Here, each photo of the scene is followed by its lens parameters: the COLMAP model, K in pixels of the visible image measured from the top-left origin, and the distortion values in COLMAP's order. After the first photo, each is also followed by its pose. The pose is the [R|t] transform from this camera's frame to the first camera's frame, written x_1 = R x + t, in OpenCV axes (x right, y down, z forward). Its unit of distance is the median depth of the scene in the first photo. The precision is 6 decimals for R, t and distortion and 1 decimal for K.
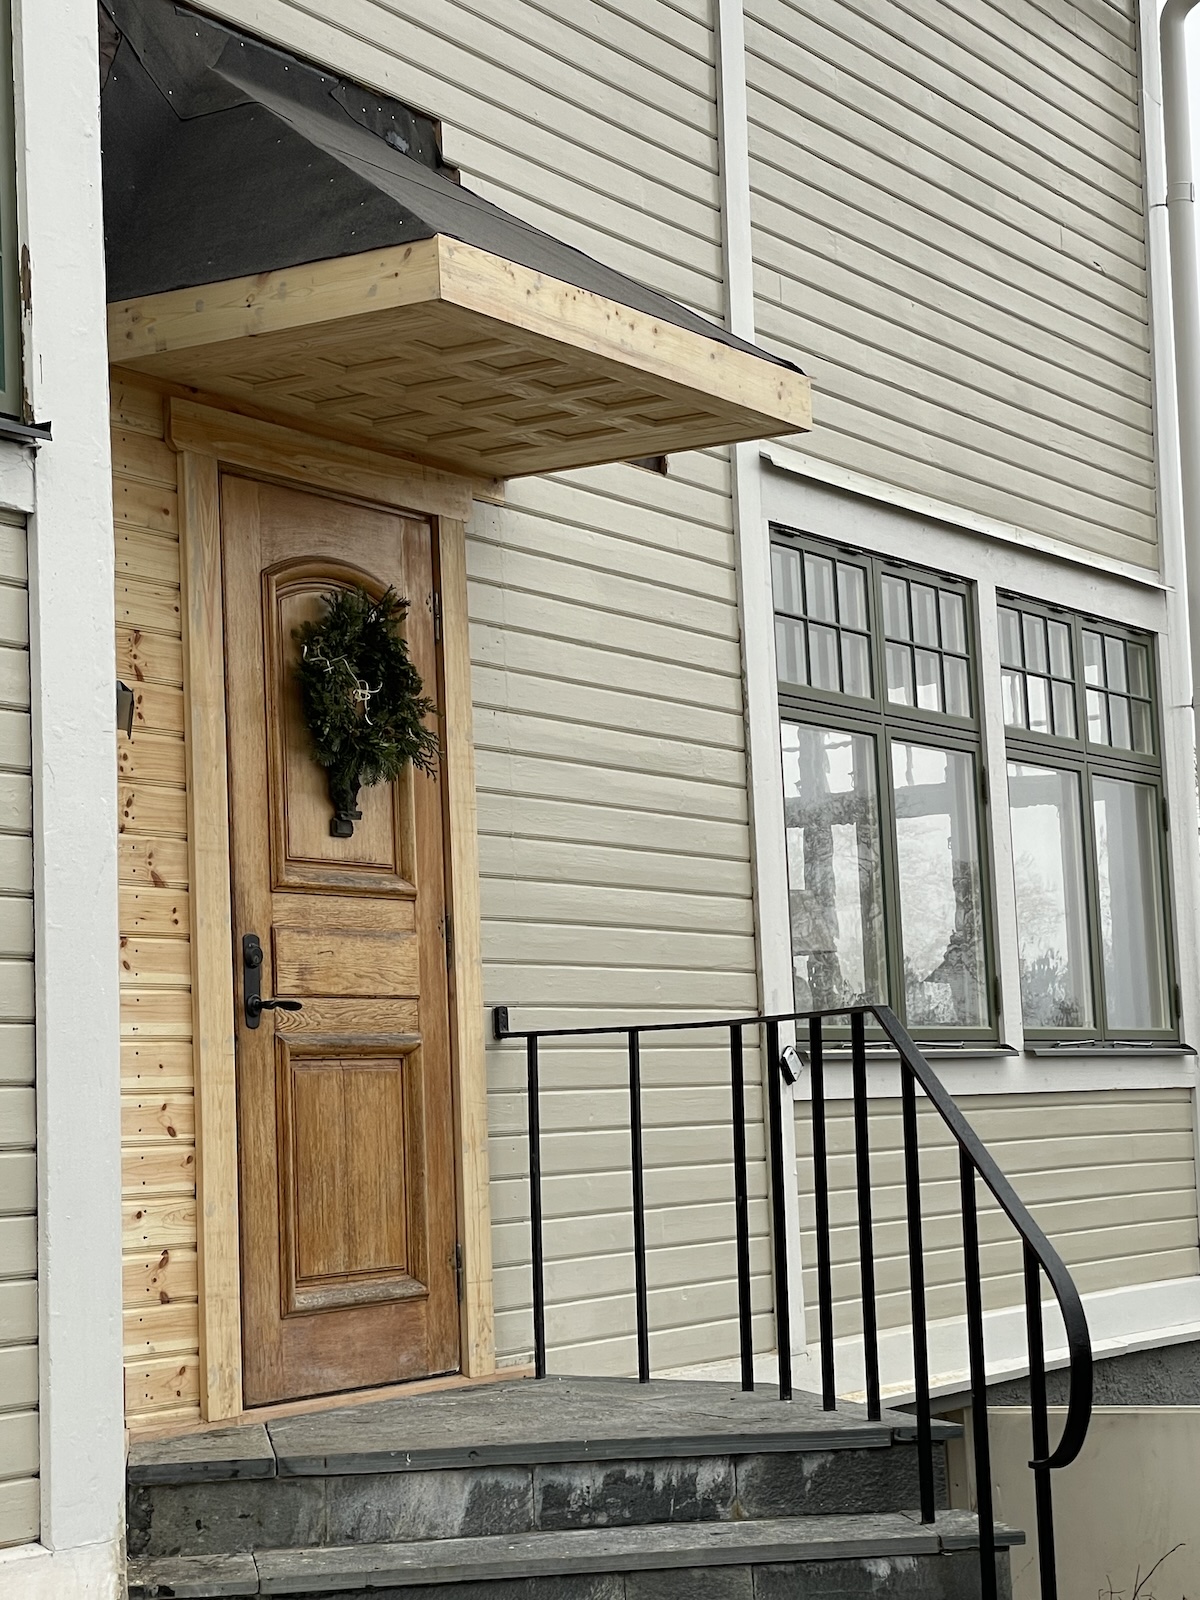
lens RADIAL K [[3208.2, 0, 603.7], [0, 3208.2, 799.7], [0, 0, 1]] dist [0.034037, 0.581560]
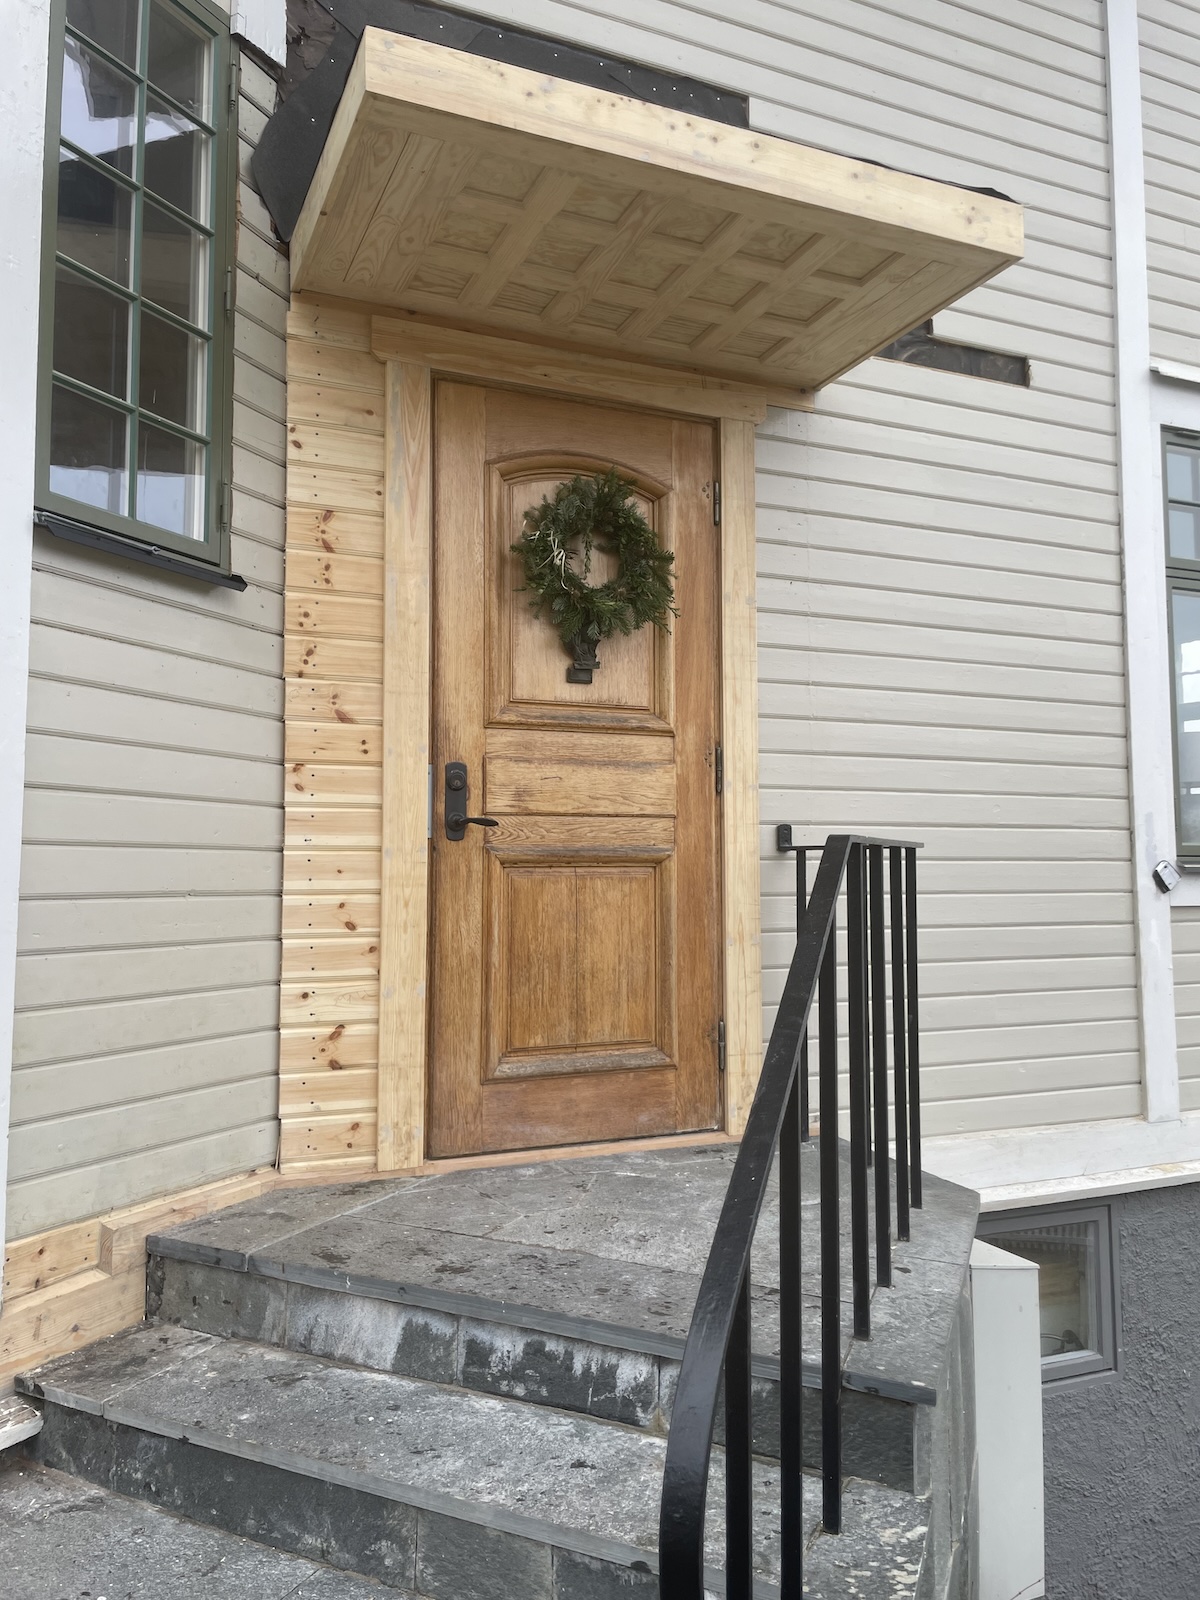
lens RADIAL K [[1206.8, 0, 597.4], [0, 1206.8, 787.6], [0, 0, 1]] dist [0.085624, -0.126864]
pose [[0.811758, -0.001551, -0.583992, 0.194496], [0.026365, 0.999074, 0.033995, 0.036796], [0.583399, -0.042992, 0.811047, 0.653633]]
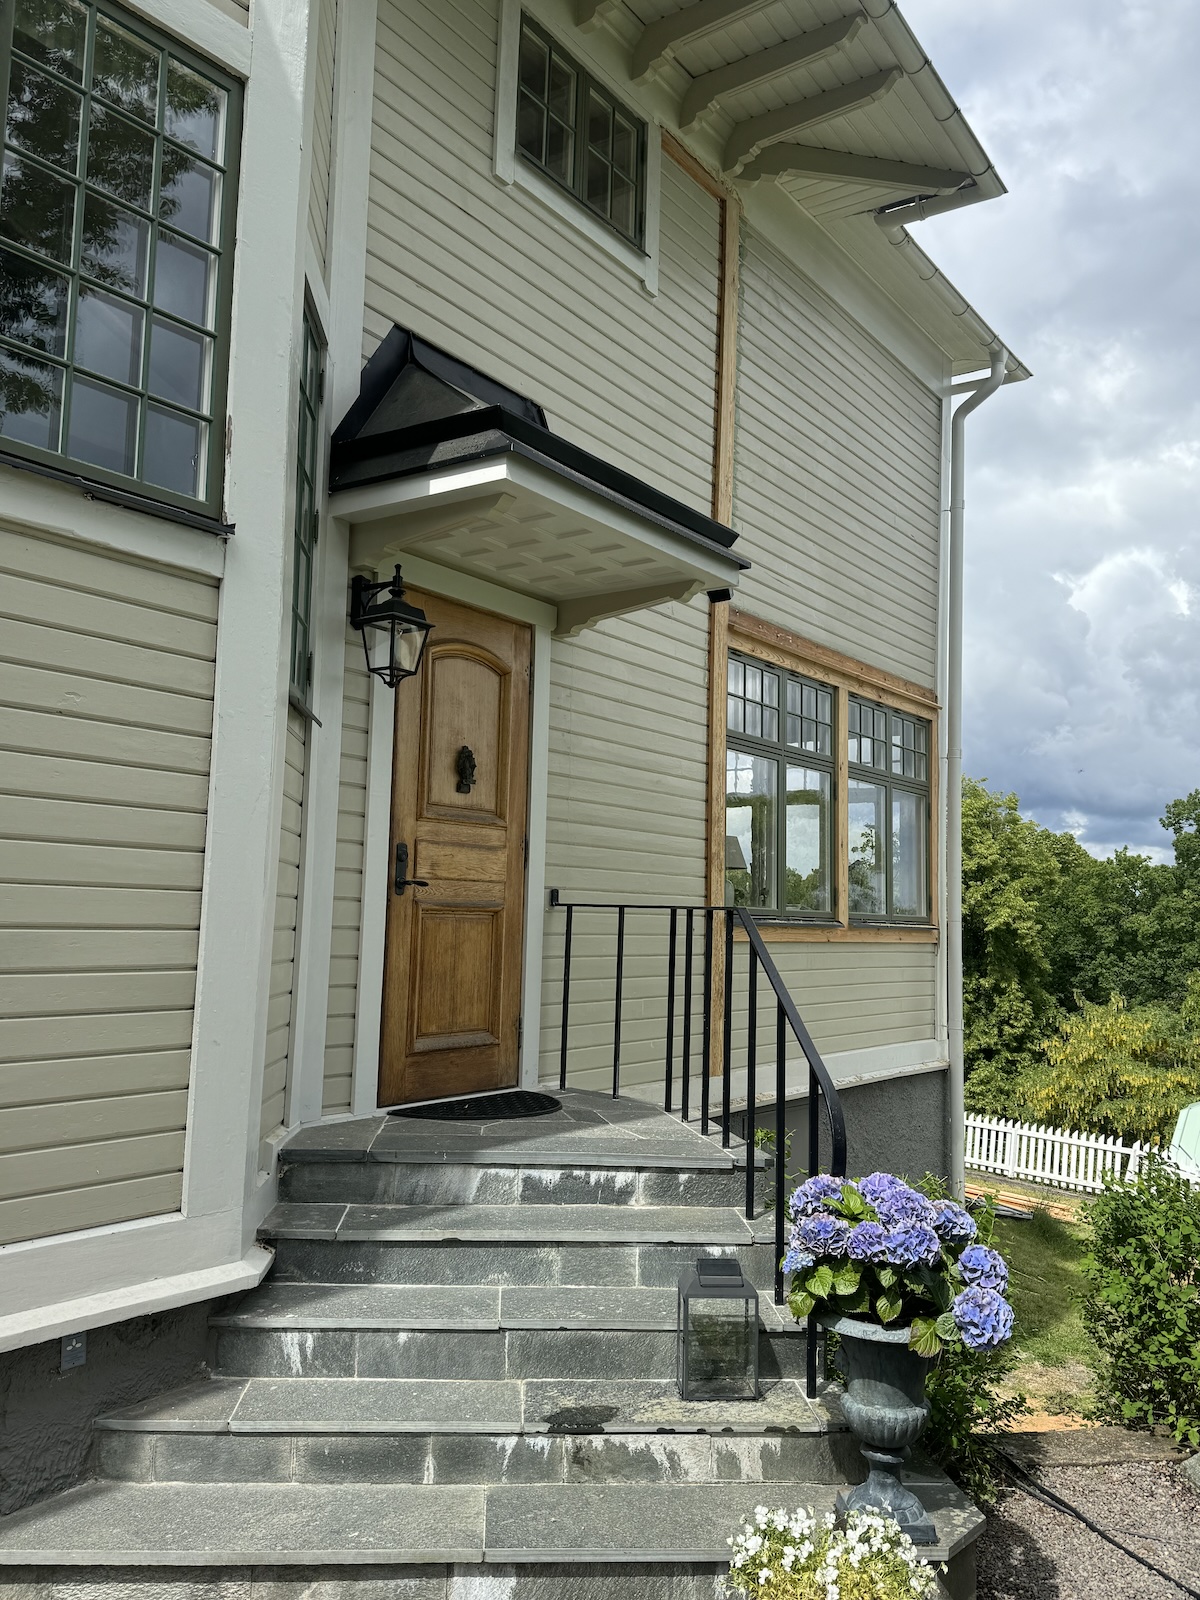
lens RADIAL K [[1280.0, 0, 595.2], [0, 1280.0, 804.7], [0, 0, 1]] dist [0.165924, -0.337868]
pose [[0.994591, 0.057951, -0.086198, 0.058558], [-0.057134, 0.998295, 0.011914, 0.005417], [0.086741, -0.006925, 0.996207, 0.283963]]
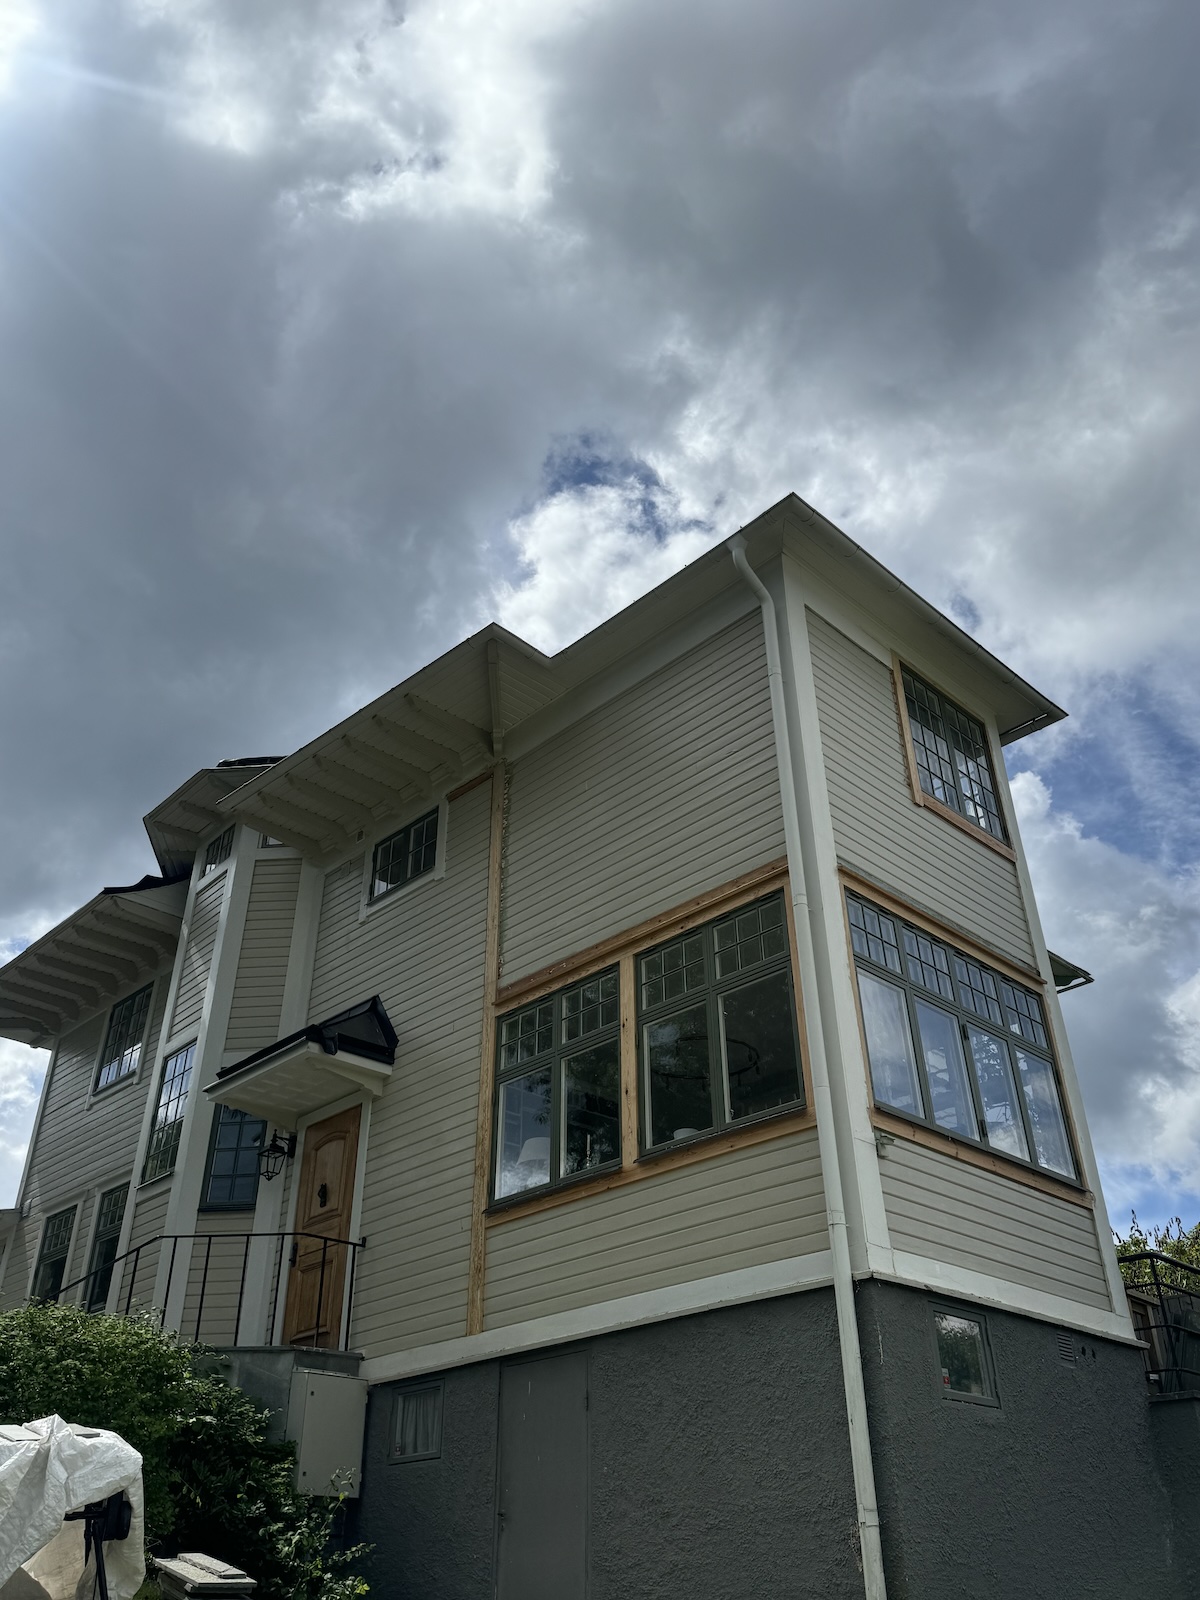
lens RADIAL K [[1280.0, 0, 595.2], [0, 1280.0, 804.7], [0, 0, 1]] dist [0.165924, -0.337868]
pose [[-0.249900, -0.484416, -0.838386, 1.403660], [0.116900, 0.844431, -0.522754, 0.467411], [0.961189, -0.228643, -0.154395, 1.709129]]
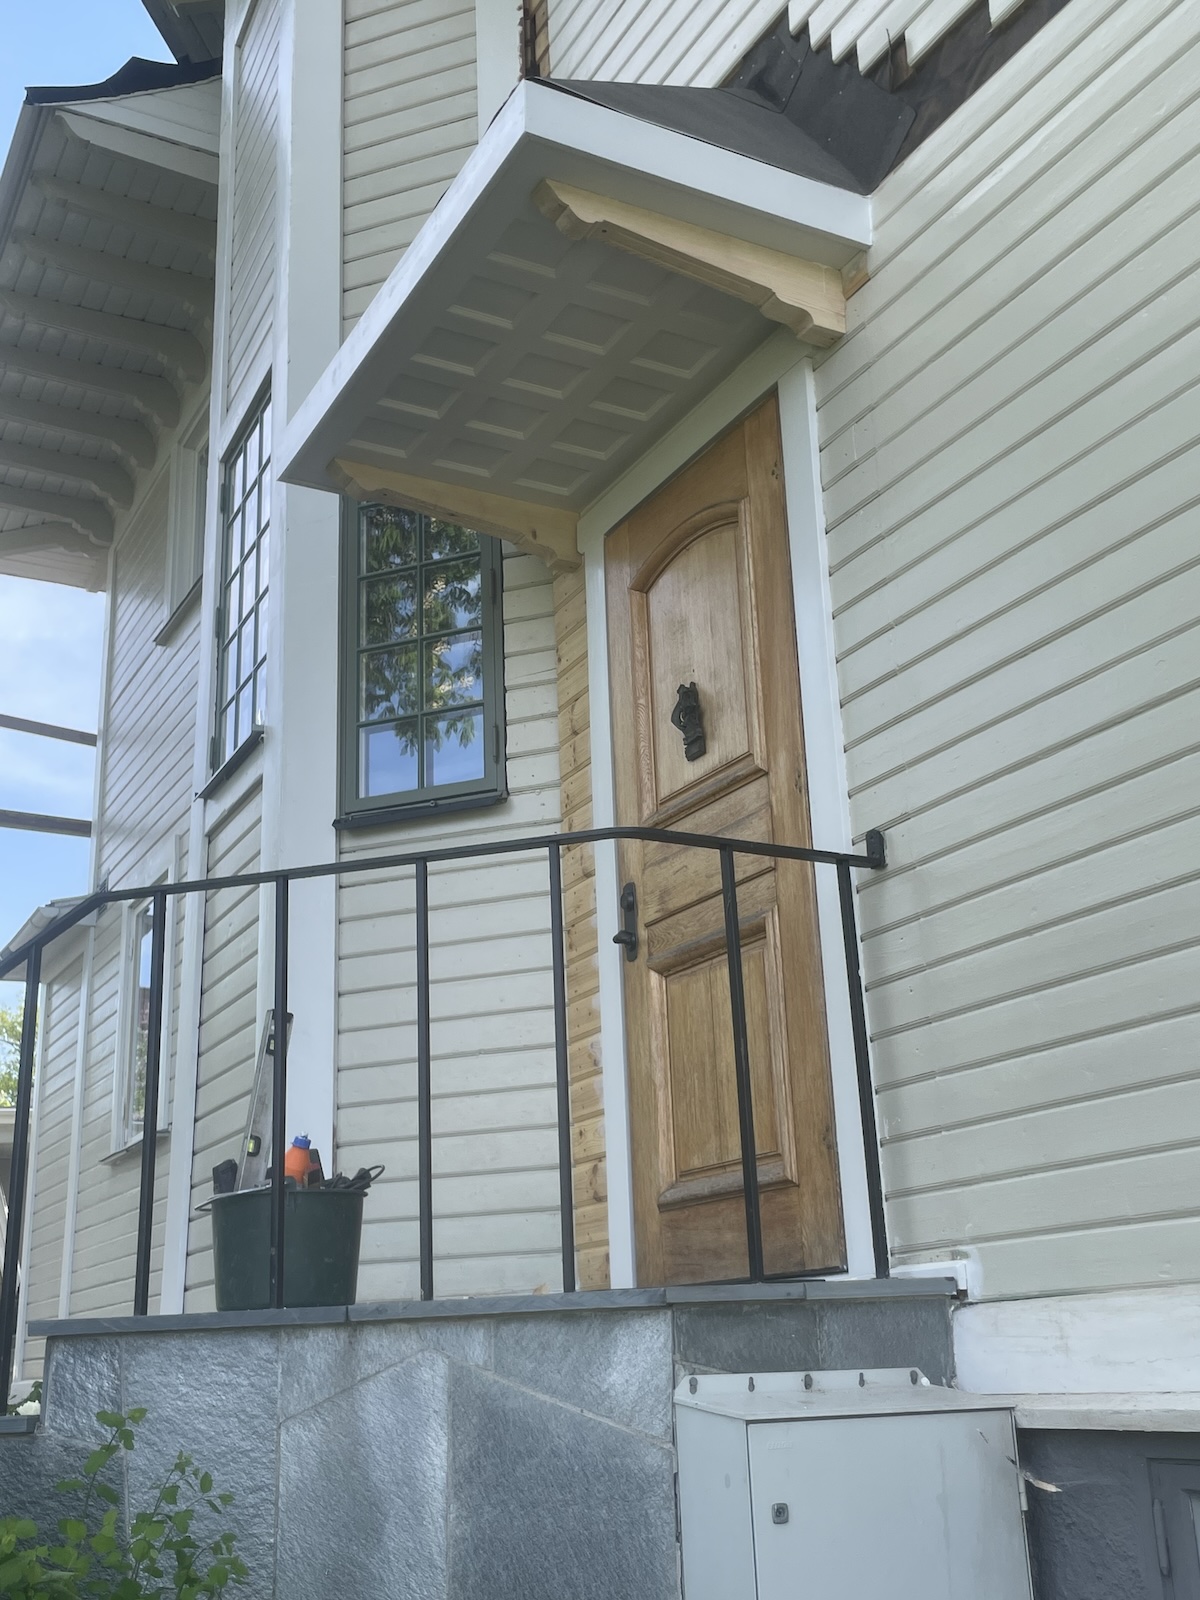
lens RADIAL K [[1699.0, 0, 600.6], [0, 1699.0, 795.5], [0, 0, 1]] dist [0.014601, 0.003015]
pose [[-0.505379, -0.217254, -0.835101, 0.421266], [0.141218, 0.933915, -0.328422, 0.213216], [0.851264, -0.283909, -0.441300, 1.258922]]
